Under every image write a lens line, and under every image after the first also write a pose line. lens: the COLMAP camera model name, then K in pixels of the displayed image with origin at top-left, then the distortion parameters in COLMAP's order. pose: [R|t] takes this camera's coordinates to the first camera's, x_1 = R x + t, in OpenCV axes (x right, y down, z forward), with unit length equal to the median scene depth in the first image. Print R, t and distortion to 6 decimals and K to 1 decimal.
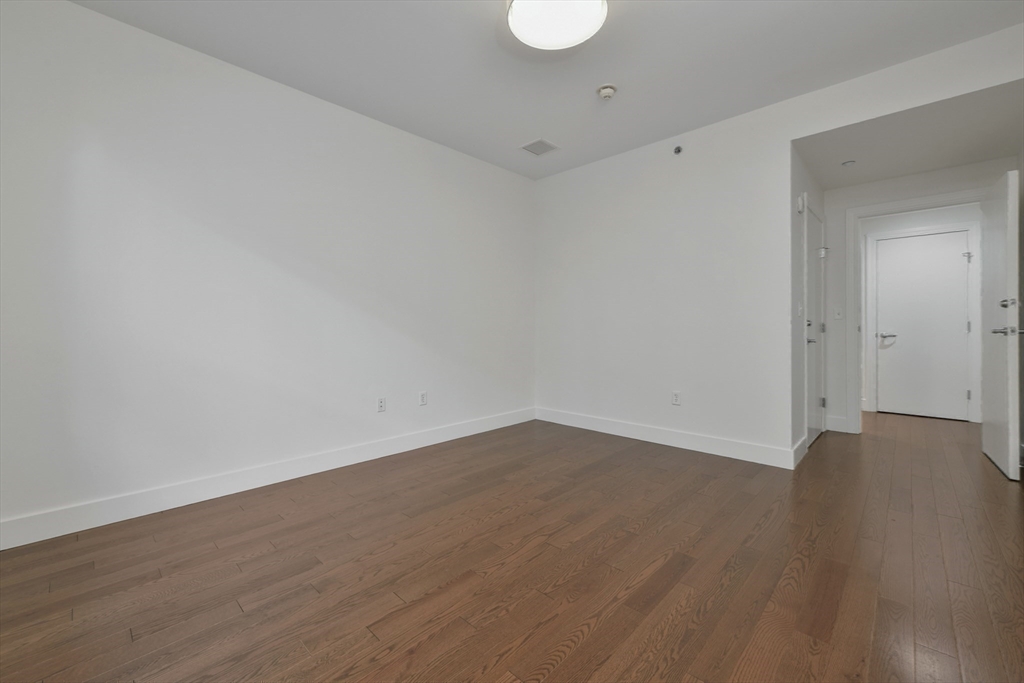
lens RADIAL K [[414.3, 0, 516.5], [0, 414.3, 335.4], [0, 0, 1]] dist [-0.000338, 0.000405]
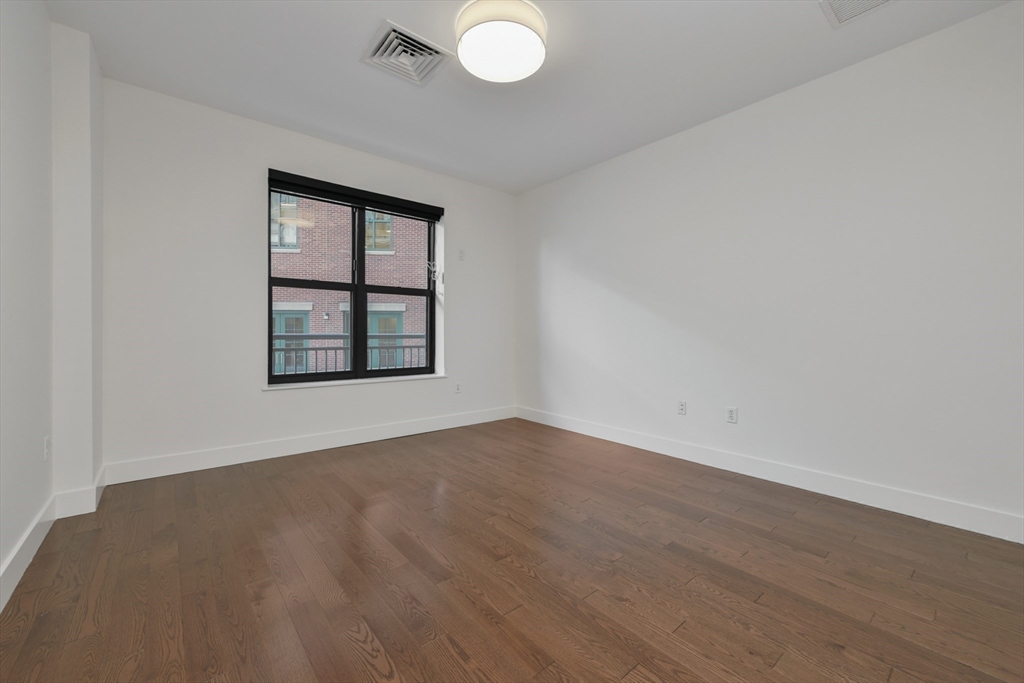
lens RADIAL K [[414.3, 0, 516.5], [0, 414.3, 335.4], [0, 0, 1]] dist [-0.000338, 0.000405]
pose [[-0.108653, 0.008996, -0.994039, 1.214130], [-0.024349, 0.999635, 0.011708, -0.021132], [0.993781, 0.025476, -0.108395, 1.160494]]
